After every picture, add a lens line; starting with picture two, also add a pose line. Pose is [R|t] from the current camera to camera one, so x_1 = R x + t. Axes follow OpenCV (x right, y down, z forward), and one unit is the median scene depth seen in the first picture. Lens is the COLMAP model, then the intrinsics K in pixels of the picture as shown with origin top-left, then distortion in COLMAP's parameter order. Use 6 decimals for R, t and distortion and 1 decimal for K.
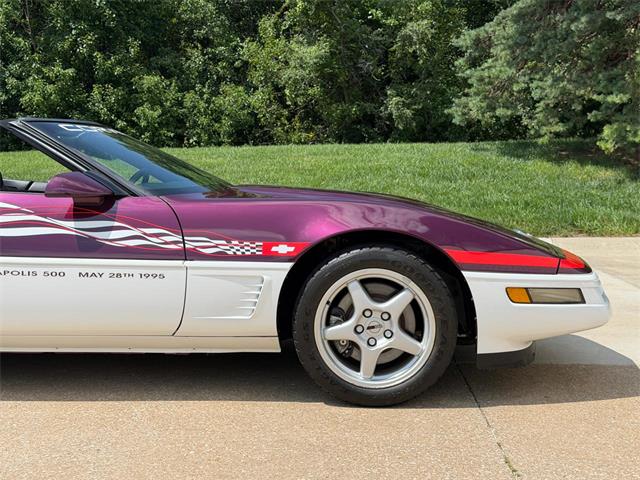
lens RADIAL K [[886.8, 0, 320.0], [0, 886.8, 240.0], [0, 0, 1]] dist [0.153221, -0.369083]
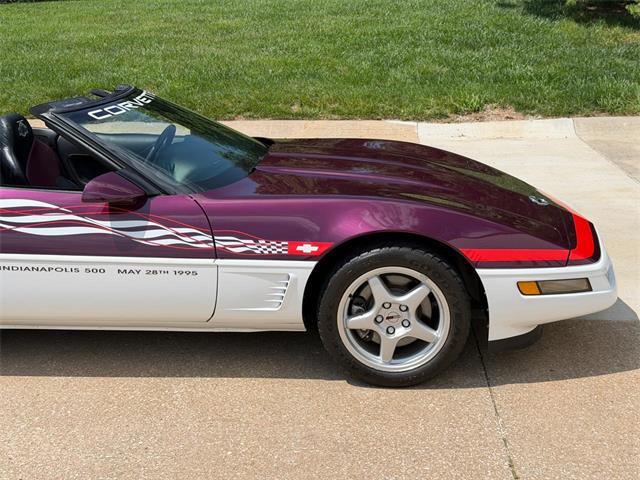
lens RADIAL K [[886.8, 0, 320.0], [0, 886.8, 240.0], [0, 0, 1]] dist [0.153221, -0.369083]
pose [[0.999714, -0.005062, -0.023363, -0.001640], [0.009686, 0.979277, 0.202295, -0.212414], [0.021855, -0.202464, 0.979046, -0.036339]]
